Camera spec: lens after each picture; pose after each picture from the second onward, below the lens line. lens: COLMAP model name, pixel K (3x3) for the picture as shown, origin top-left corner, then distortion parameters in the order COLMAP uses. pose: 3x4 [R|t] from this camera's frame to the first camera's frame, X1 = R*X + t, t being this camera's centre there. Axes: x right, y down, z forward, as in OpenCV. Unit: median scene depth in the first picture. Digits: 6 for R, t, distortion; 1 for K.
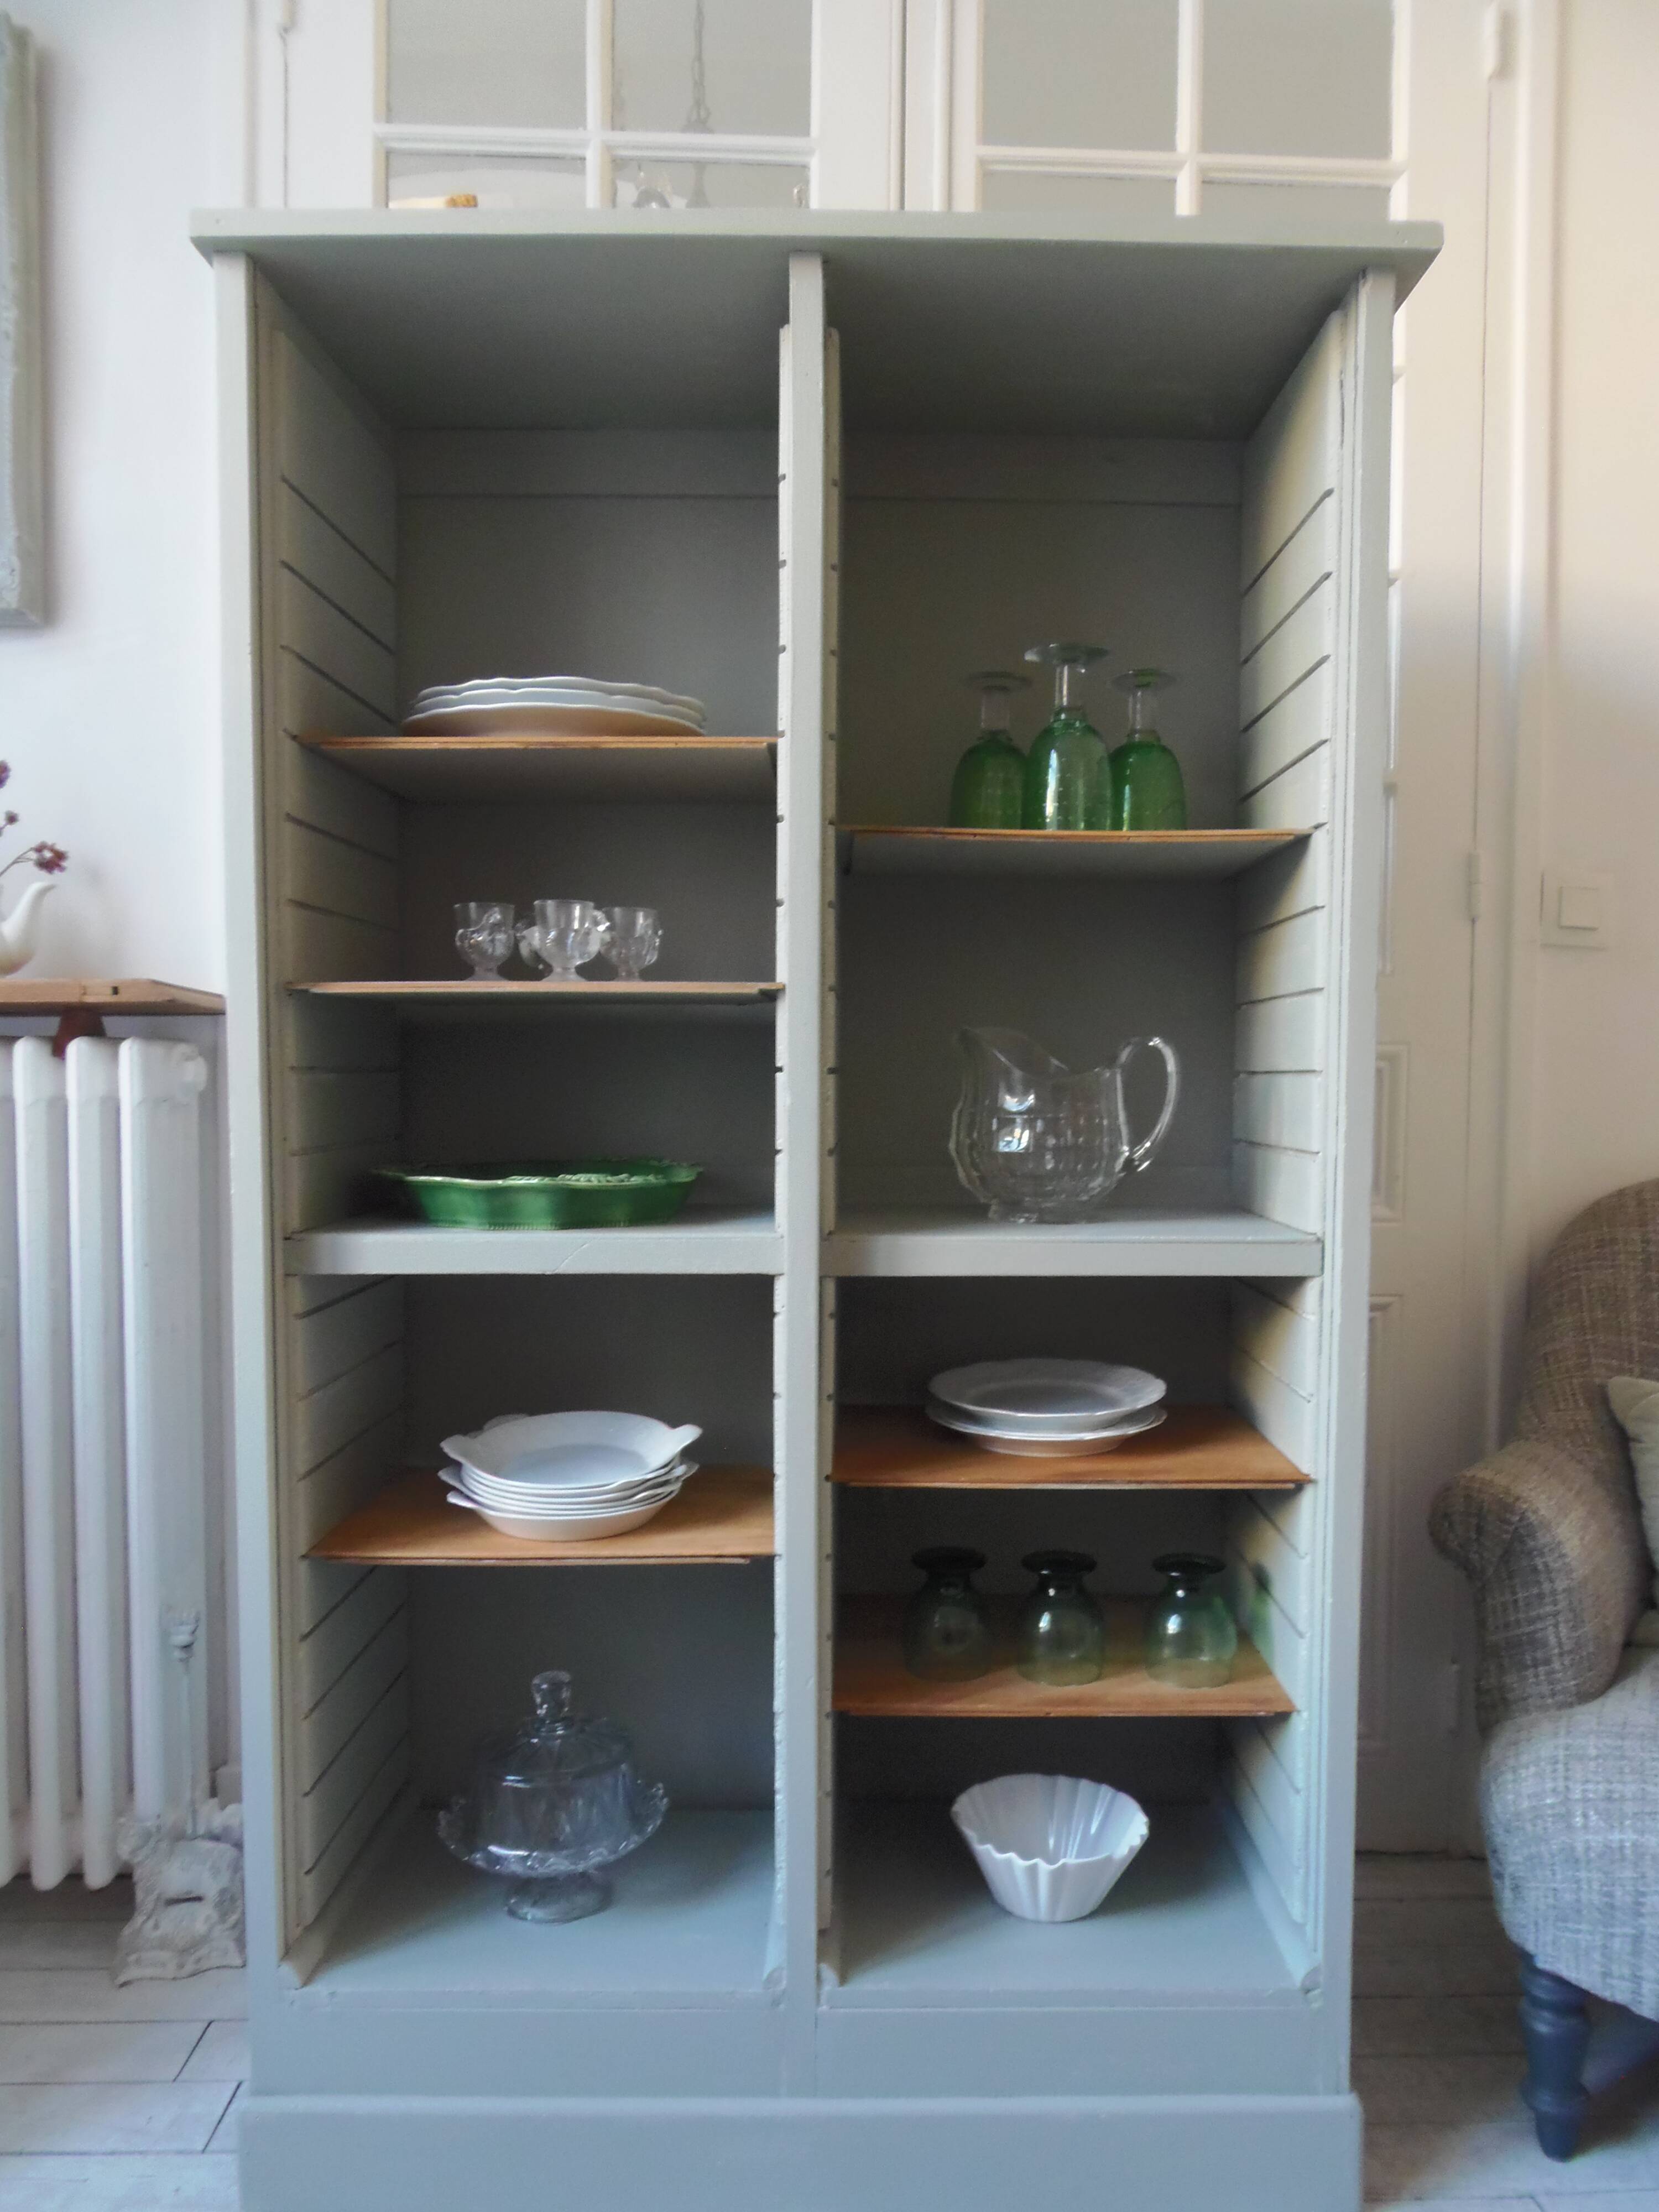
lens RADIAL K [[1592.3, 0, 868.8], [0, 1592.3, 1153.5], [0, 0, 1]] dist [-0.007457, -0.006820]
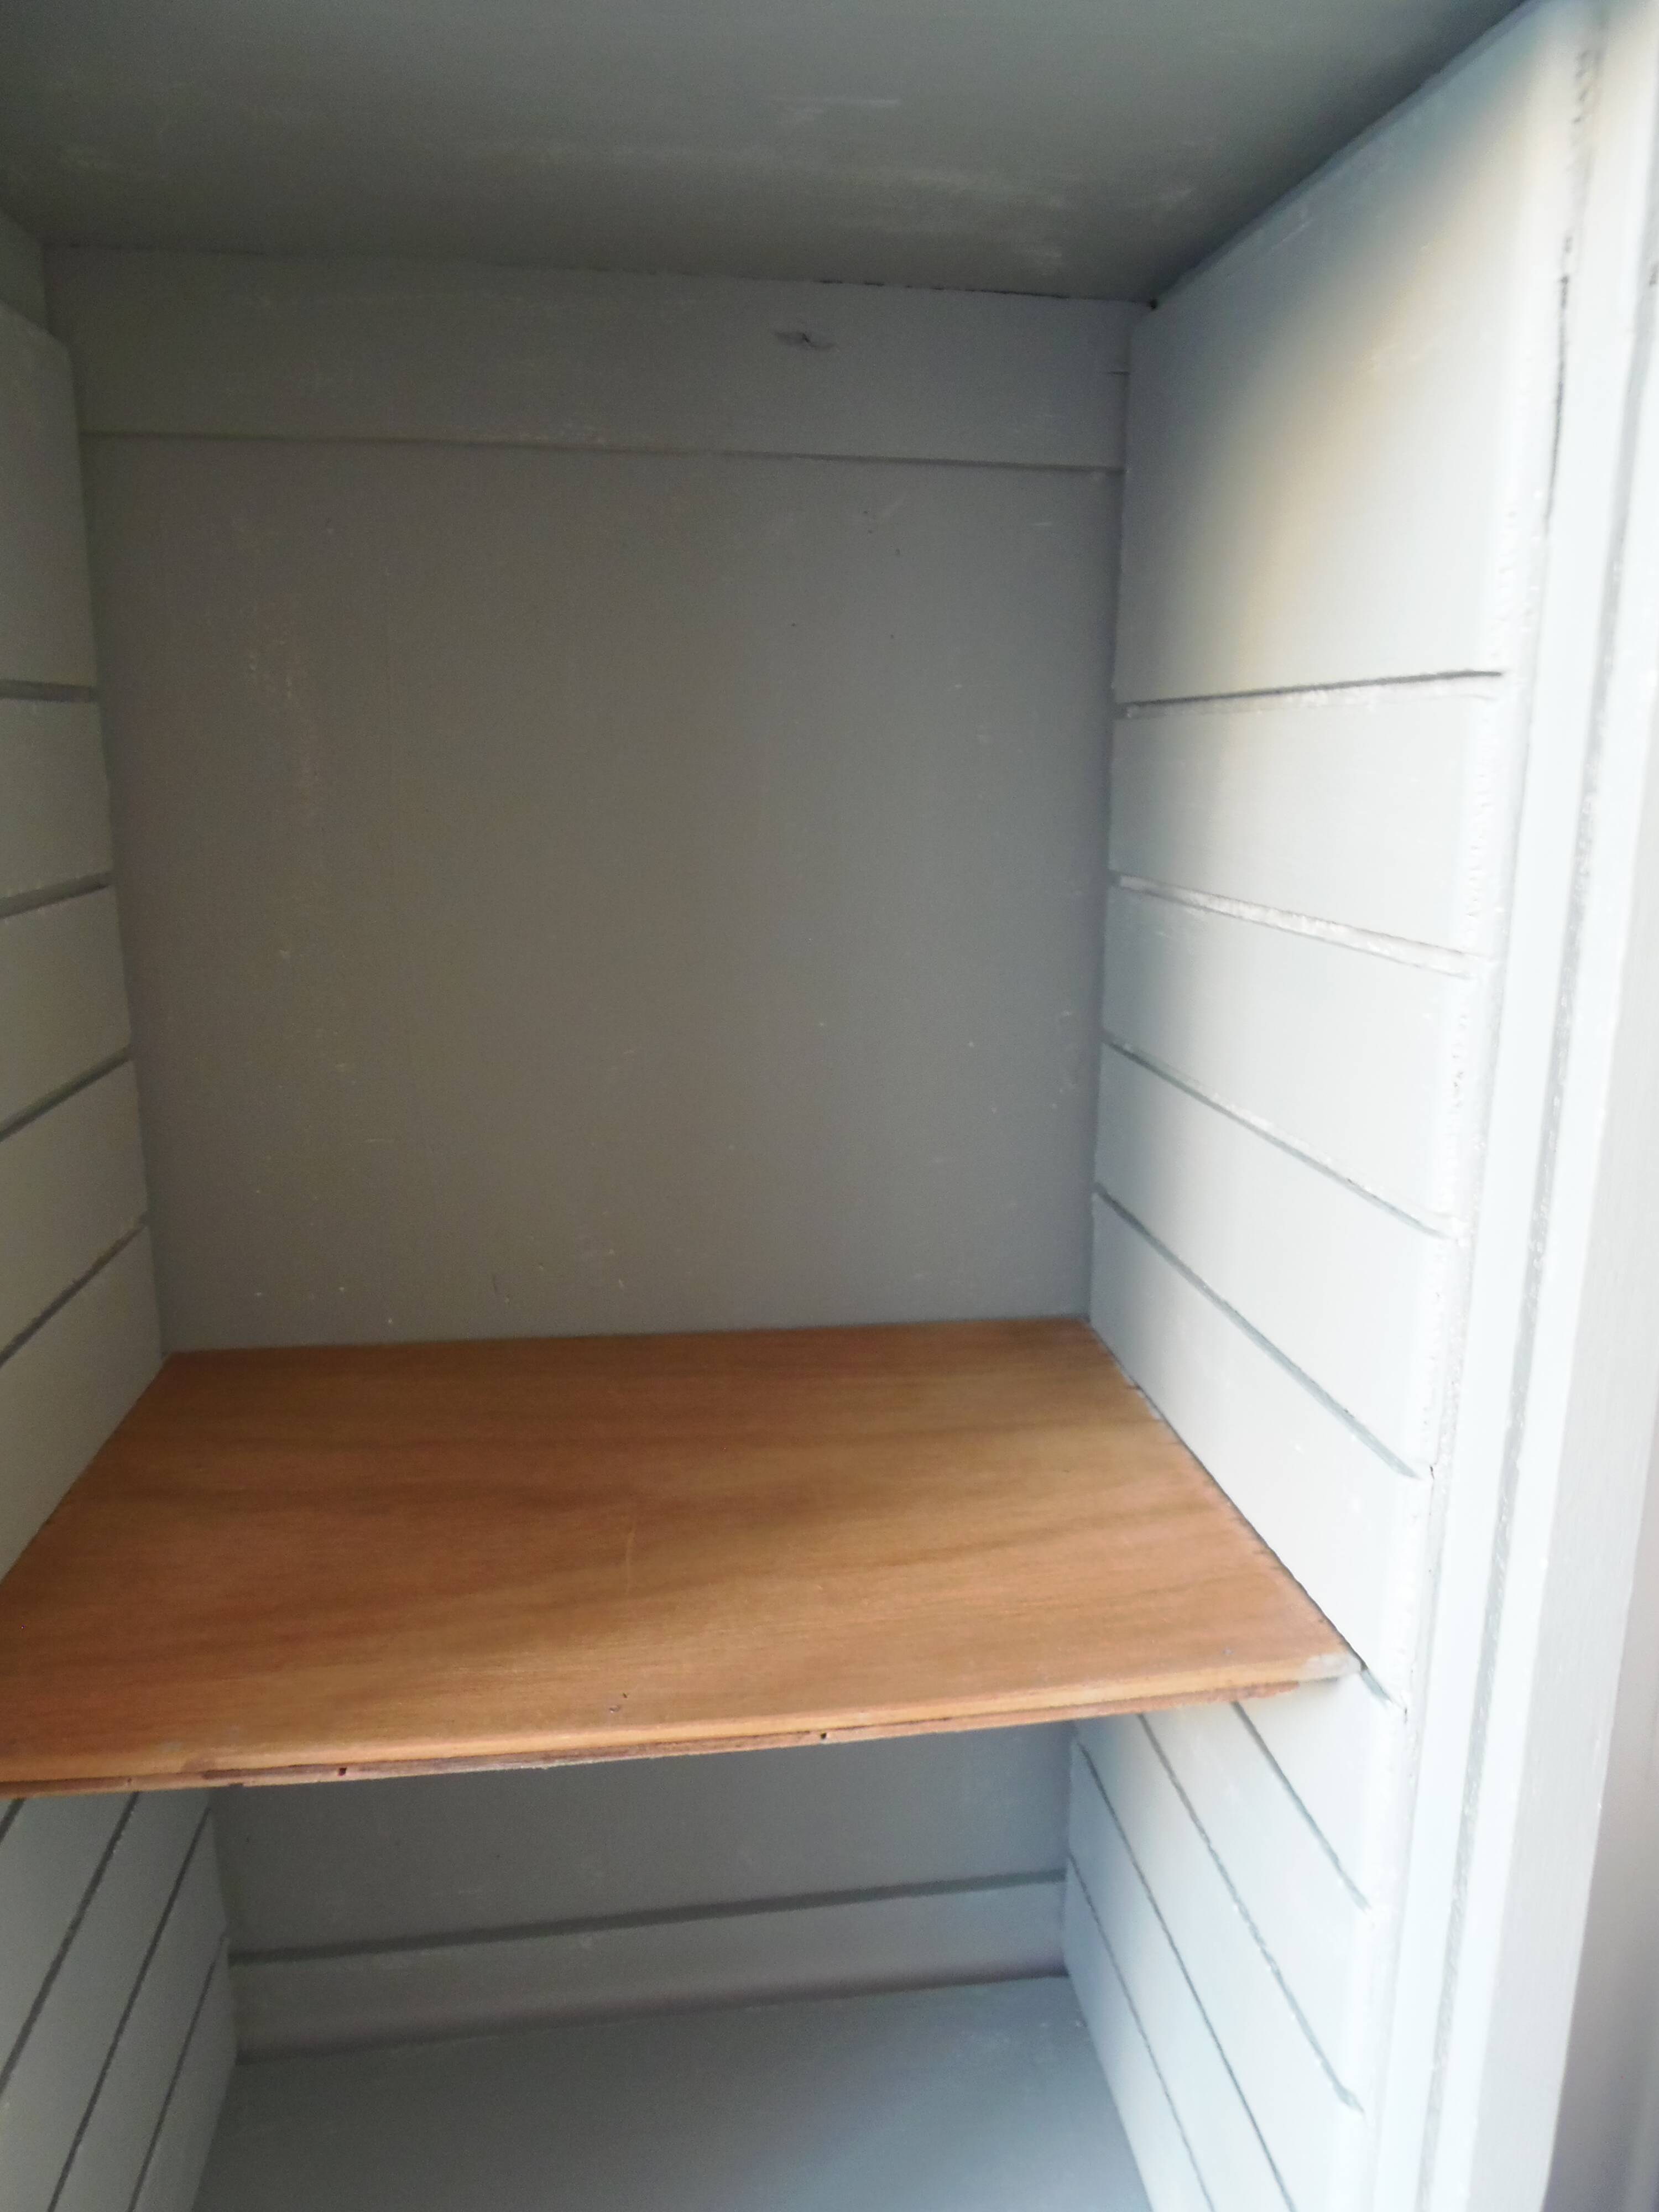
lens RADIAL K [[1592.3, 0, 887.1], [0, 1592.3, 1163.7], [0, 0, 1]] dist [-0.007457, -0.006820]
pose [[0.987454, -0.037171, 0.153467, 0.127409], [0.005087, 0.978882, 0.204361, -0.375505], [-0.157823, -0.201017, 0.966791, 0.689926]]
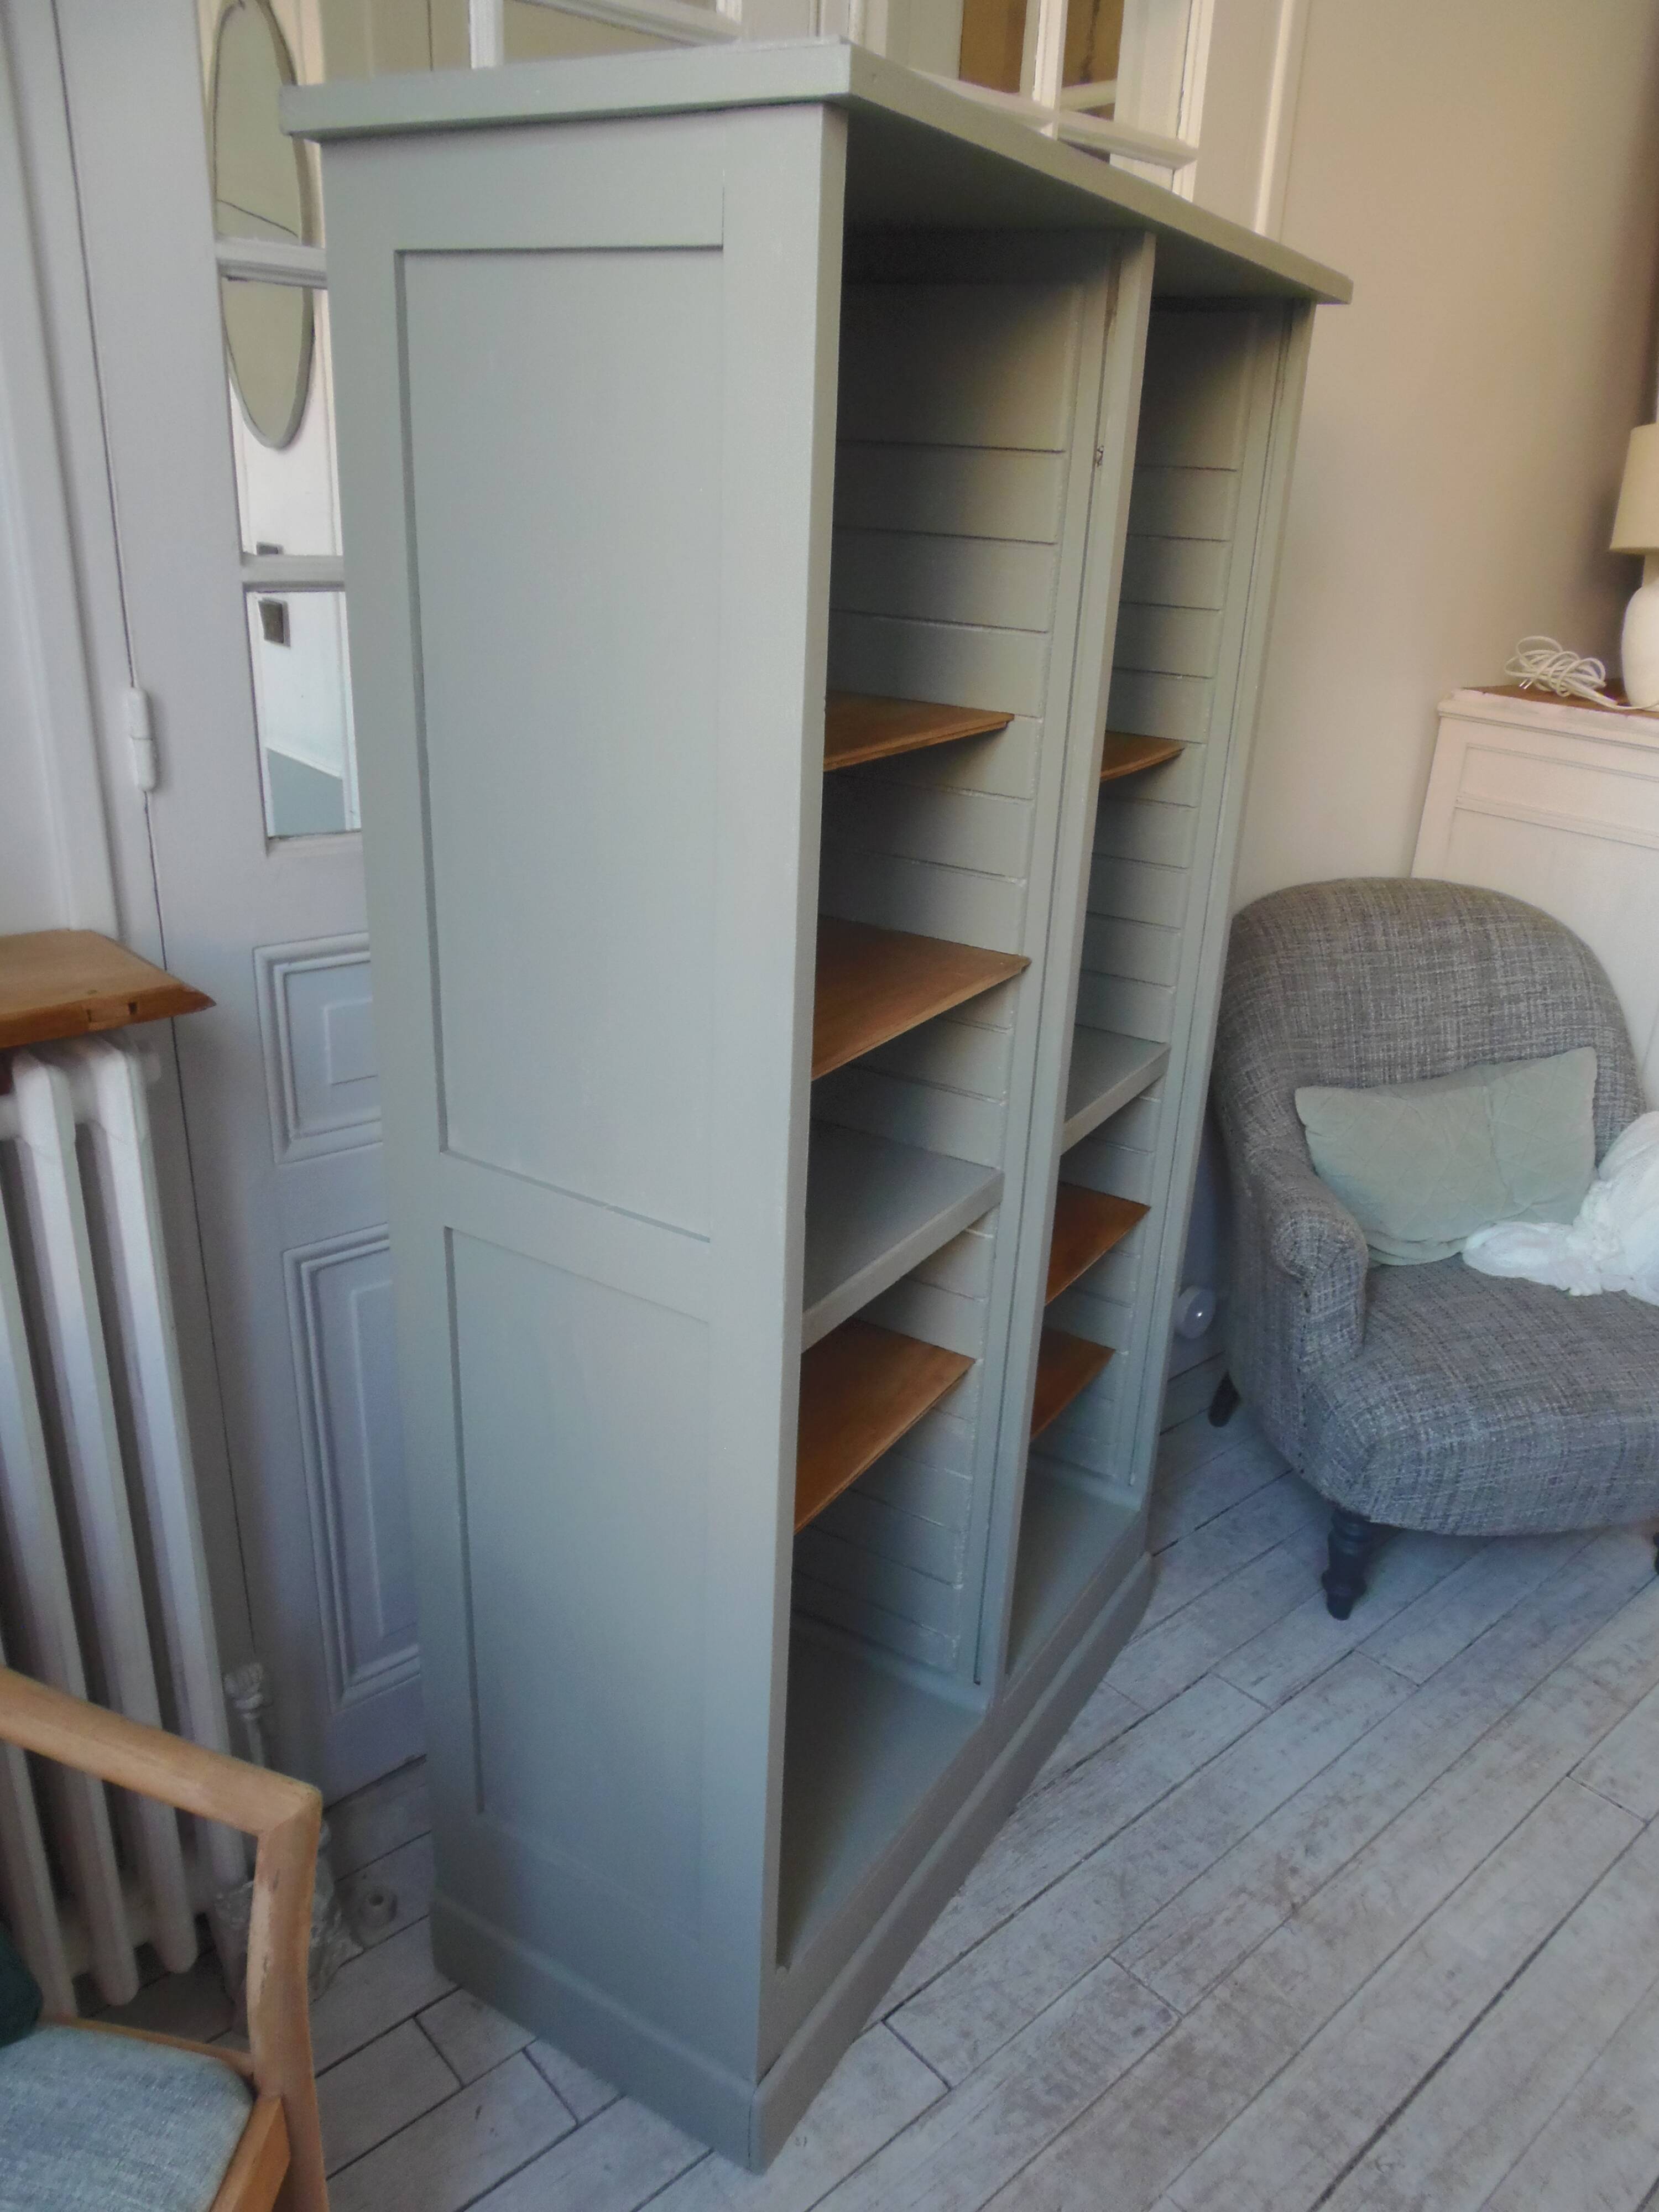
lens RADIAL K [[1592.3, 0, 873.7], [0, 1592.3, 1140.3], [0, 0, 1]] dist [-0.007457, -0.006820]
pose [[0.767148, -0.214448, 0.604563, -0.785787], [-0.020643, 0.933723, 0.357400, -0.363478], [-0.641138, -0.286659, 0.711877, 0.324764]]
